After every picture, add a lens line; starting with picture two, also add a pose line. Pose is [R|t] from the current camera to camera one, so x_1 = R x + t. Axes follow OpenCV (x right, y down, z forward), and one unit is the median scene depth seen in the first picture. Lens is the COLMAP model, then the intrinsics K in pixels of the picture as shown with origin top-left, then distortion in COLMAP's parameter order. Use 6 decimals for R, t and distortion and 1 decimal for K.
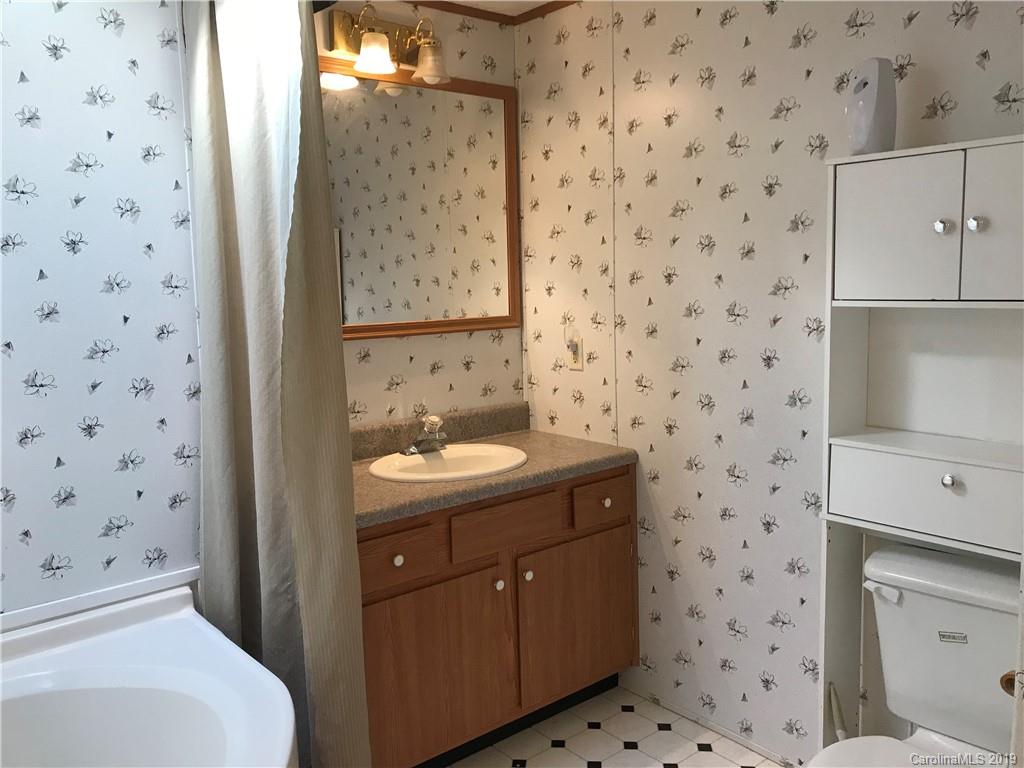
lens RADIAL K [[833.6, 0, 505.4], [0, 833.6, 379.2], [0, 0, 1]] dist [0.045710, -0.048332]
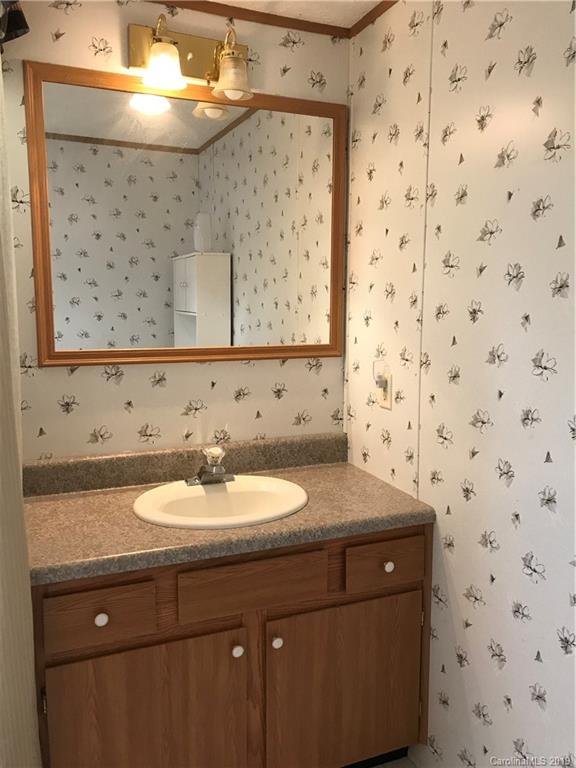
lens RADIAL K [[625.2, 0, 289.8], [0, 625.2, 379.2], [0, 0, 1]] dist [0.045710, -0.048332]
pose [[0.955547, 0.069712, -0.286479, 0.195819], [-0.065393, 0.997556, 0.024631, -0.057812], [0.287496, -0.004802, 0.957770, 0.331725]]
